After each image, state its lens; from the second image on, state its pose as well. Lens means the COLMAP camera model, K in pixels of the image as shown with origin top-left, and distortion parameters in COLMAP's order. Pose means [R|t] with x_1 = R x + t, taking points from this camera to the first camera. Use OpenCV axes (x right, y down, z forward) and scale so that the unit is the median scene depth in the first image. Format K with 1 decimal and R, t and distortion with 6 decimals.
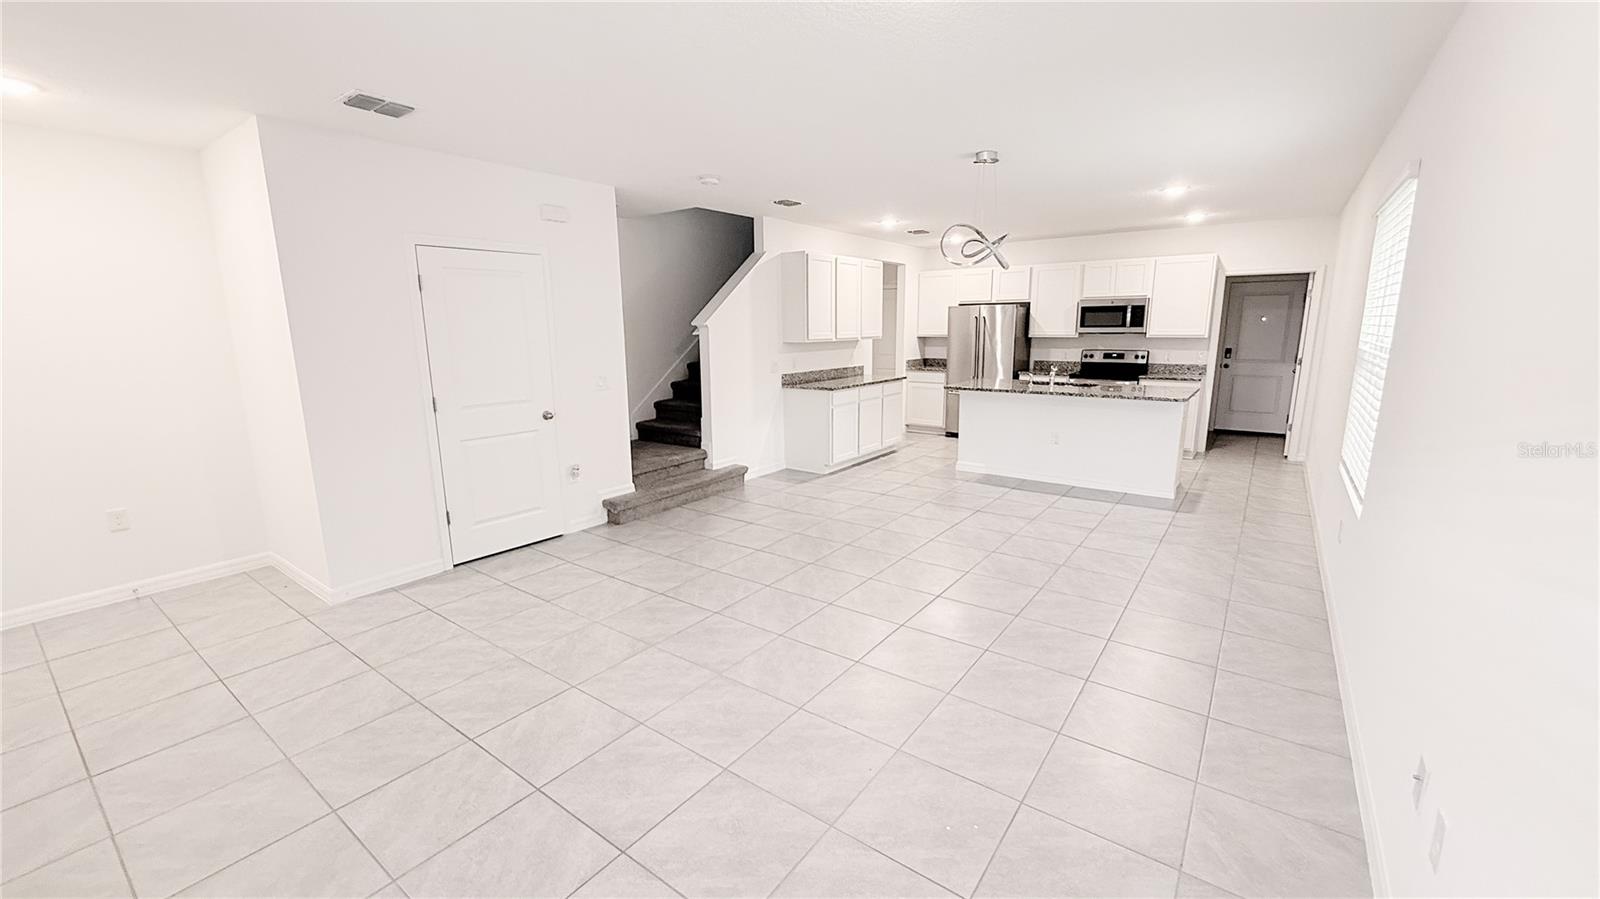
lens RADIAL K [[637.6, 0, 794.9], [0, 637.6, 450.3], [0, 0, 1]] dist [0.000424, -0.000063]
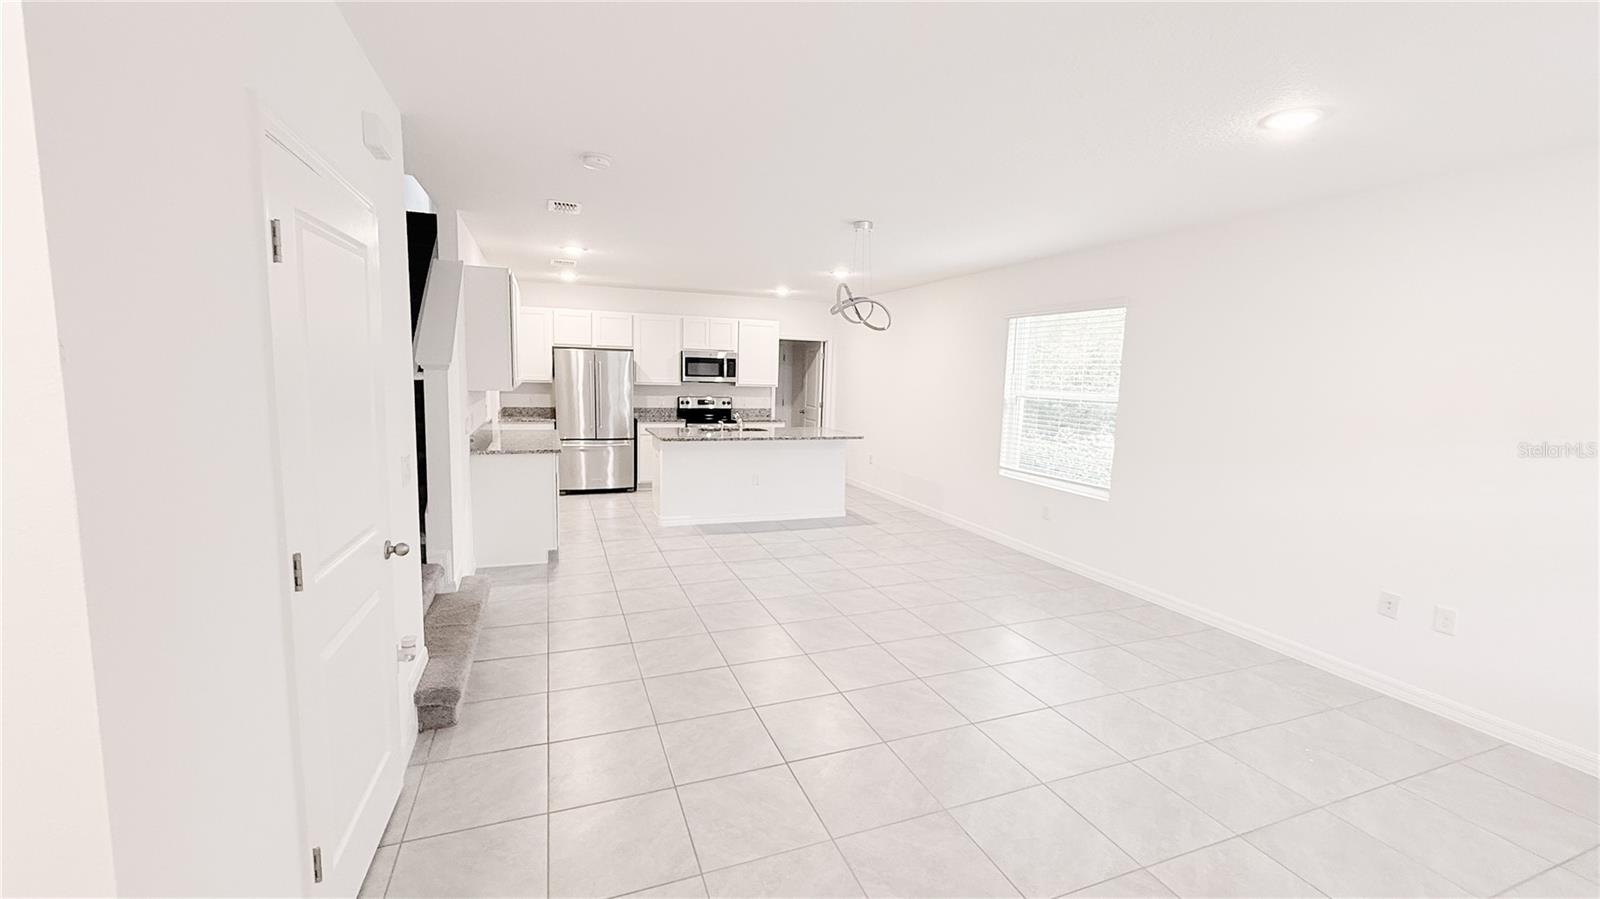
lens RADIAL K [[637.6, 0, 794.9], [0, 637.6, 450.3], [0, 0, 1]] dist [0.000424, -0.000063]
pose [[0.537777, -0.077498, 0.839518, -0.413828], [0.131553, 0.991283, 0.007238, -0.061090], [-0.832761, 0.106549, 0.543284, 0.320832]]
